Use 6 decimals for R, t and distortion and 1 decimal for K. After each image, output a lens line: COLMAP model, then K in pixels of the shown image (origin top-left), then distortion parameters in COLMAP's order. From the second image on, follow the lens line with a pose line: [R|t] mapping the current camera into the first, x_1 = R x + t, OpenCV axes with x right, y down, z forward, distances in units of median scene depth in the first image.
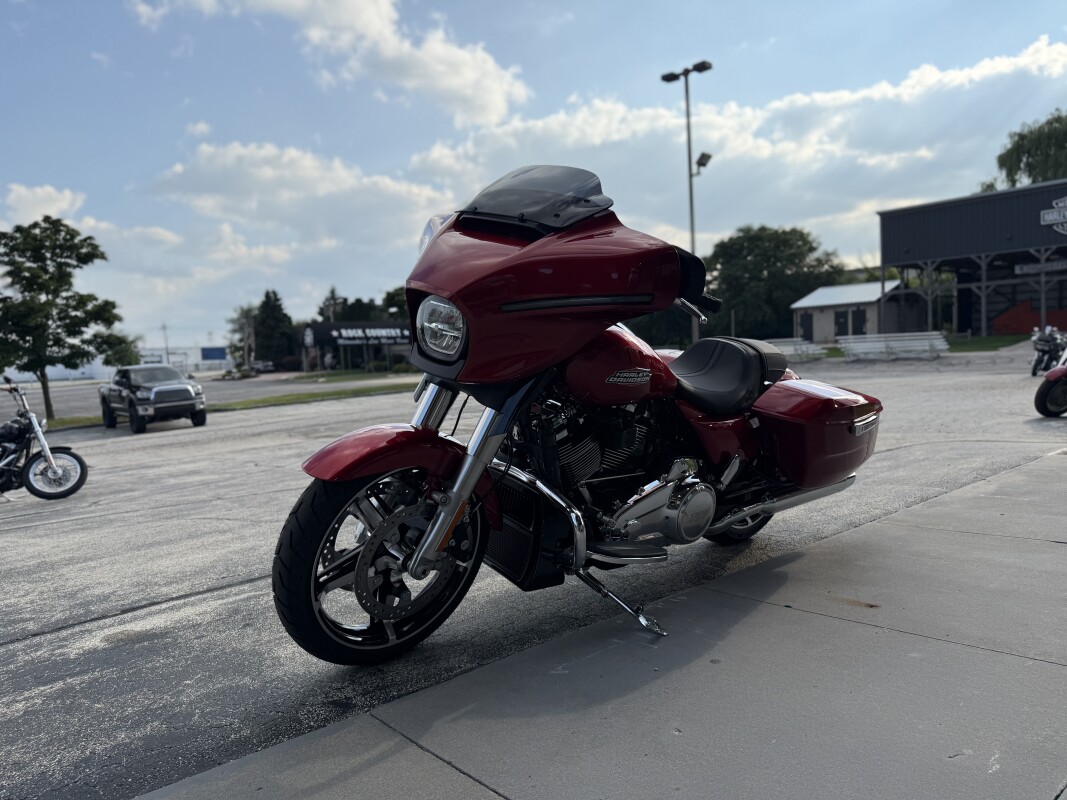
lens RADIAL K [[757.2, 0, 536.4], [0, 757.2, 400.0], [0, 0, 1]] dist [0.003716, 0.001560]
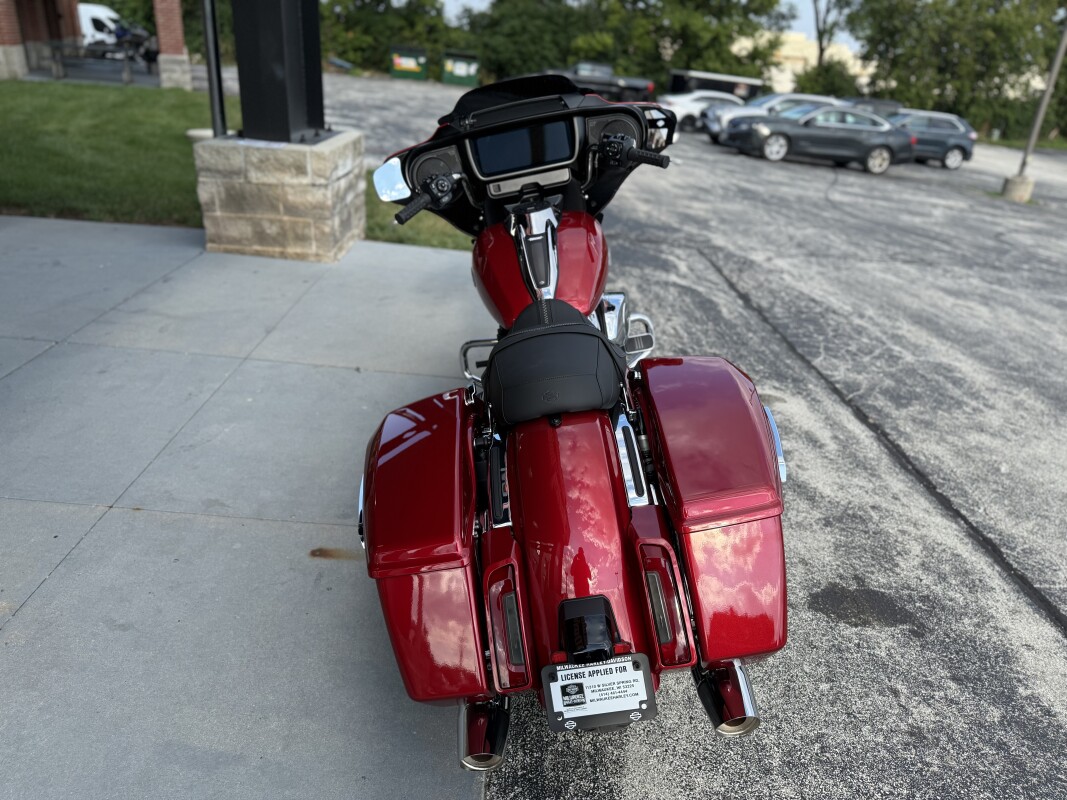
lens RADIAL K [[773.8, 0, 533.5], [0, 773.8, 400.0], [0, 0, 1]] dist [0.009626, -0.017366]
pose [[-0.656027, 0.314112, -0.686267, 0.062263], [-0.082512, 0.873980, 0.478907, -0.029005], [0.750213, 0.370801, -0.547436, 0.118507]]
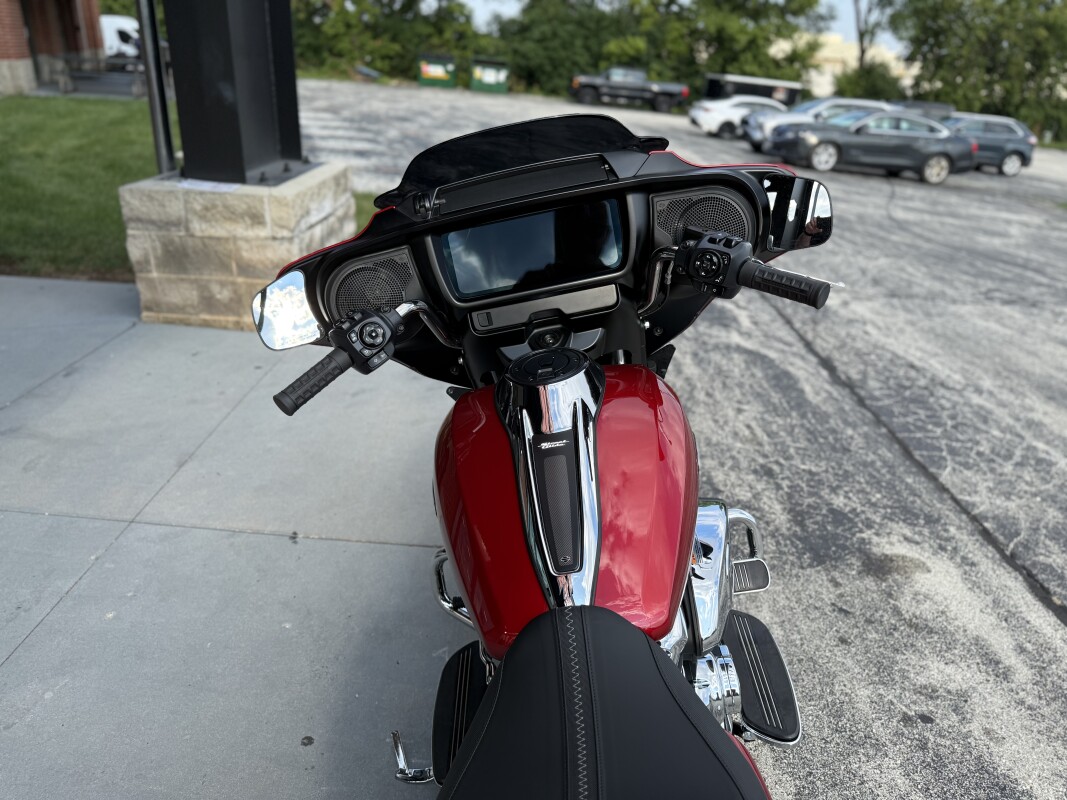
lens RADIAL K [[776.3, 0, 538.9], [0, 776.3, 394.1], [0, 0, 1]] dist [-0.002867, -0.001671]
pose [[-0.678726, 0.305251, -0.667947, 0.031418], [-0.067151, 0.879918, 0.470357, -0.026621], [0.731315, 0.364097, -0.576725, 0.092766]]
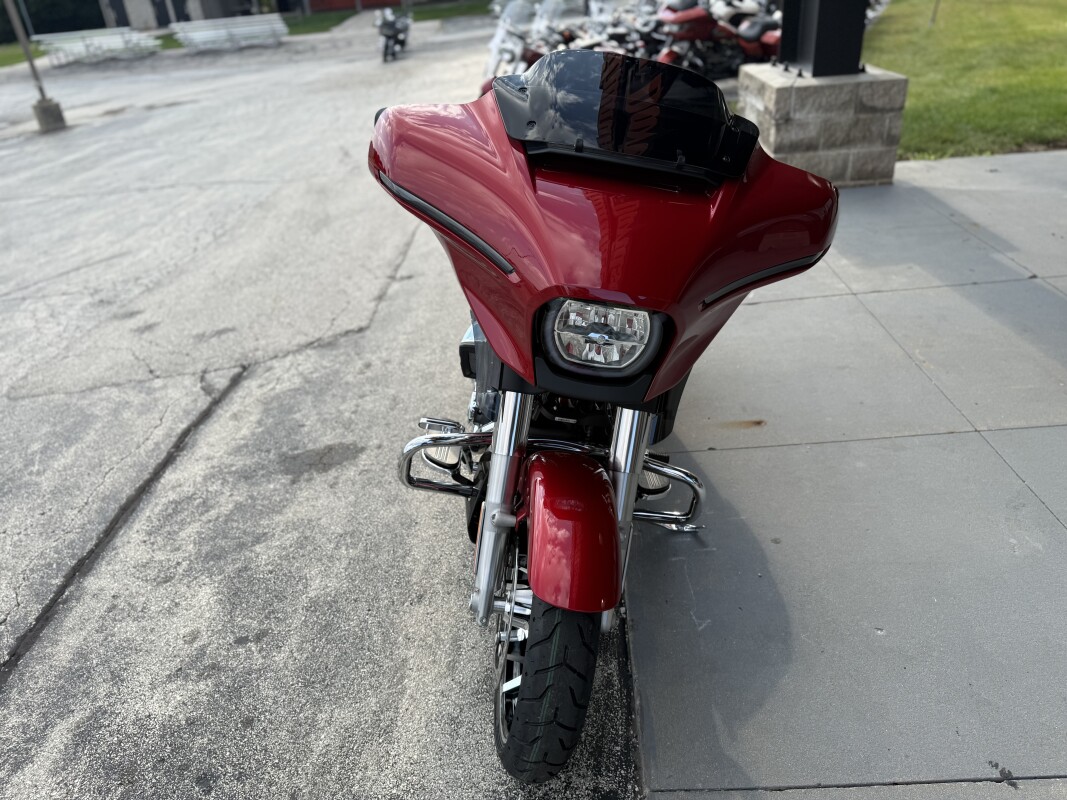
lens RADIAL K [[773.8, 0, 533.5], [0, 773.8, 400.0], [0, 0, 1]] dist [0.009626, -0.017366]
pose [[0.689338, -0.354629, 0.631705, -0.039025], [0.094926, 0.908690, 0.406536, -0.020119], [-0.718193, -0.220275, 0.660058, 0.033100]]
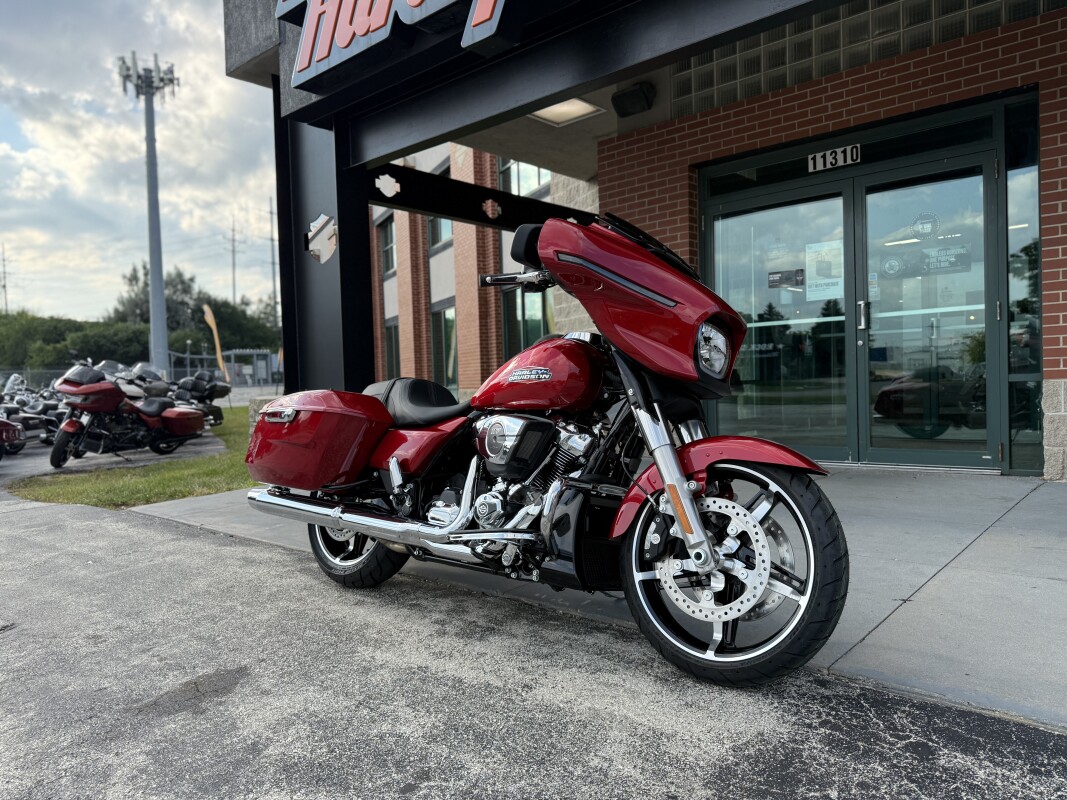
lens RADIAL K [[757.2, 0, 536.4], [0, 757.2, 400.0], [0, 0, 1]] dist [0.003716, 0.001560]
pose [[-0.120785, 0.028776, 0.992261, -0.073929], [0.092978, 0.995513, -0.017553, -0.001780], [-0.988315, 0.090138, -0.122919, 0.084583]]
